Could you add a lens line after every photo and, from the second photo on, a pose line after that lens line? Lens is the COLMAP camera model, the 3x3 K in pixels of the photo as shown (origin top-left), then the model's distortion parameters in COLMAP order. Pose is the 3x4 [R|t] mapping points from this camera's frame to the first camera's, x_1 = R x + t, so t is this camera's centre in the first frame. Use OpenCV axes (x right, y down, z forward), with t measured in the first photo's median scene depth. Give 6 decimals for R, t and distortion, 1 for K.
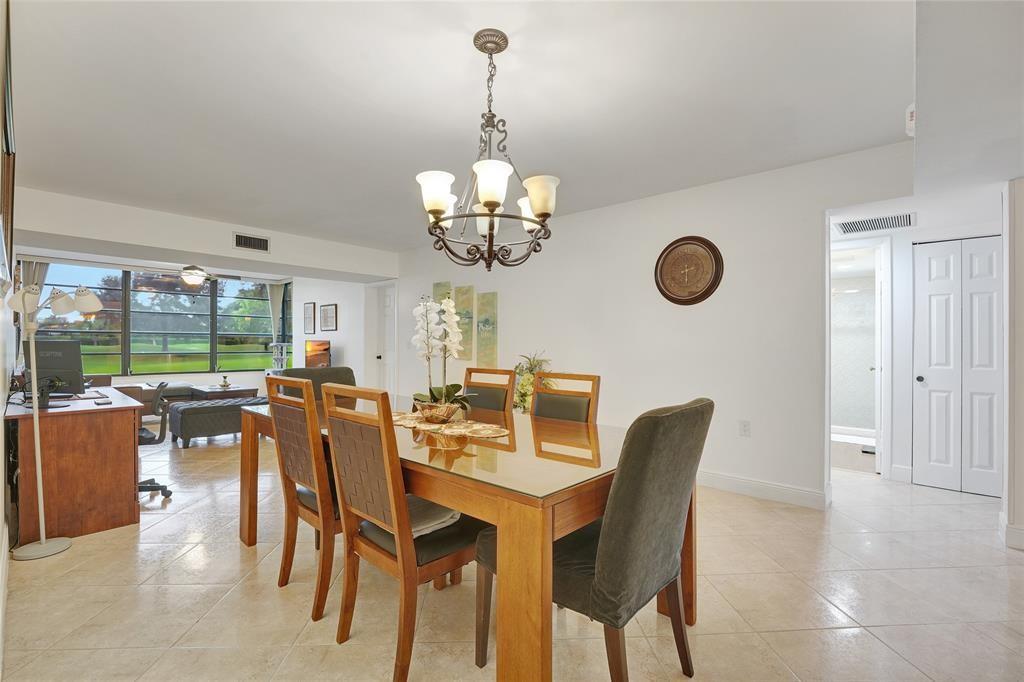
lens RADIAL K [[456.4, 0, 512.0], [0, 456.4, 341.0], [0, 0, 1]] dist [-0.001644, -0.000119]
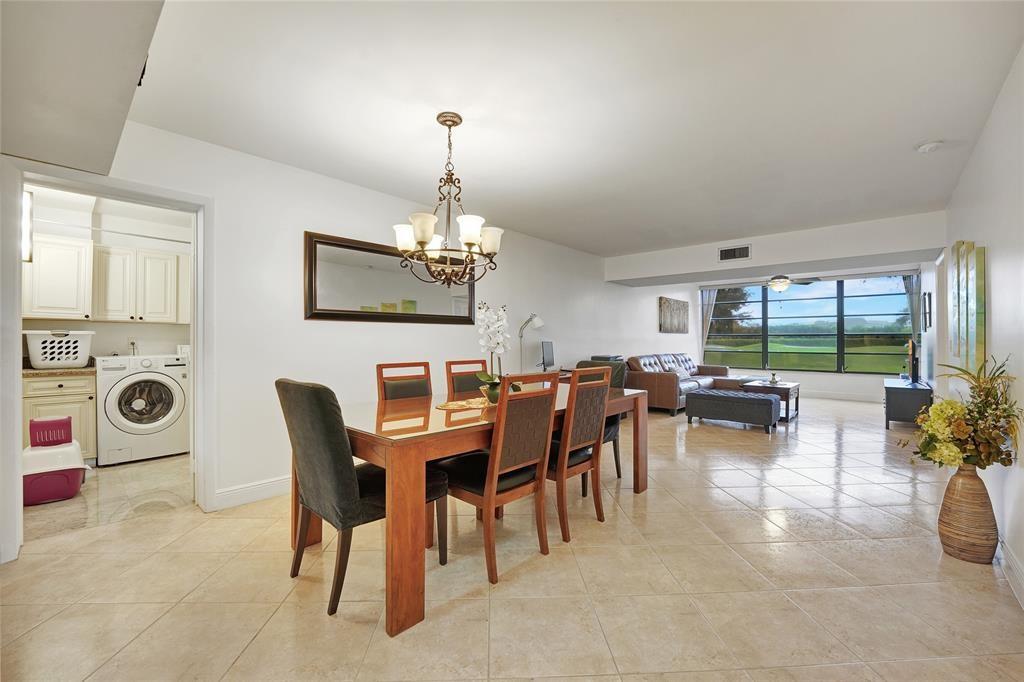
lens RADIAL K [[424.2, 0, 512.0], [0, 424.2, 341.0], [0, 0, 1]] dist [-0.028486, 0.000516]
pose [[0.022360, -0.007538, -0.999722, 0.318730], [0.004049, 0.999964, -0.007449, 0.003537], [0.999742, -0.003881, 0.022390, 0.306343]]
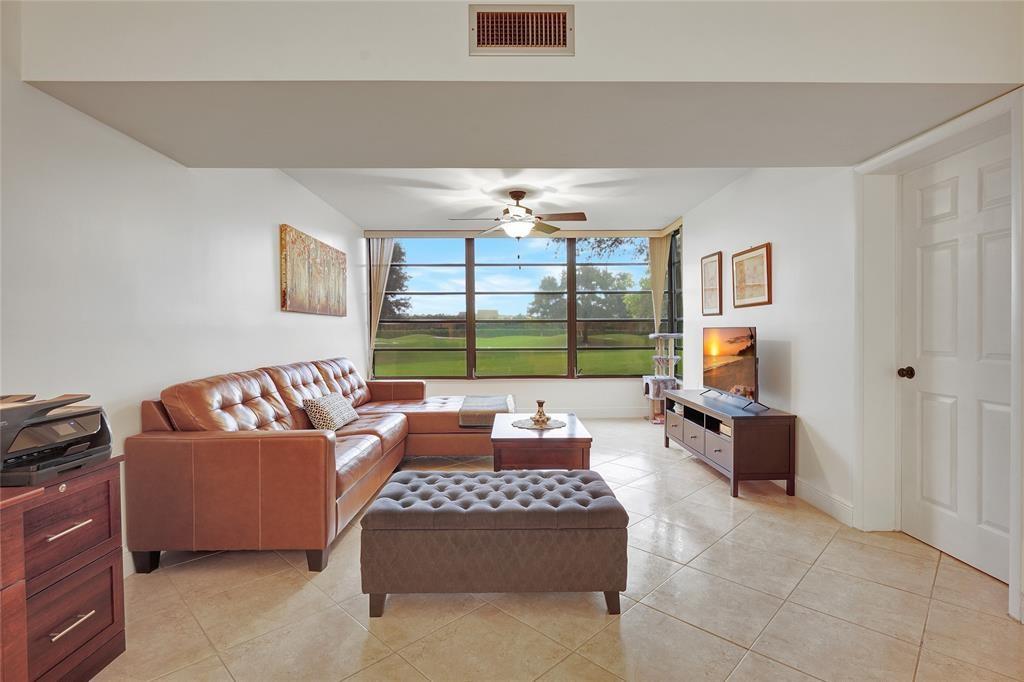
lens RADIAL K [[499.1, 0, 512.0], [0, 499.1, 341.0], [0, 0, 1]] dist [-0.003901, -0.000676]
pose [[0.688128, 0.001167, -0.725589, -0.224158], [0.015222, 0.999755, 0.016044, 0.001788], [0.725430, -0.022085, 0.687942, 0.529834]]
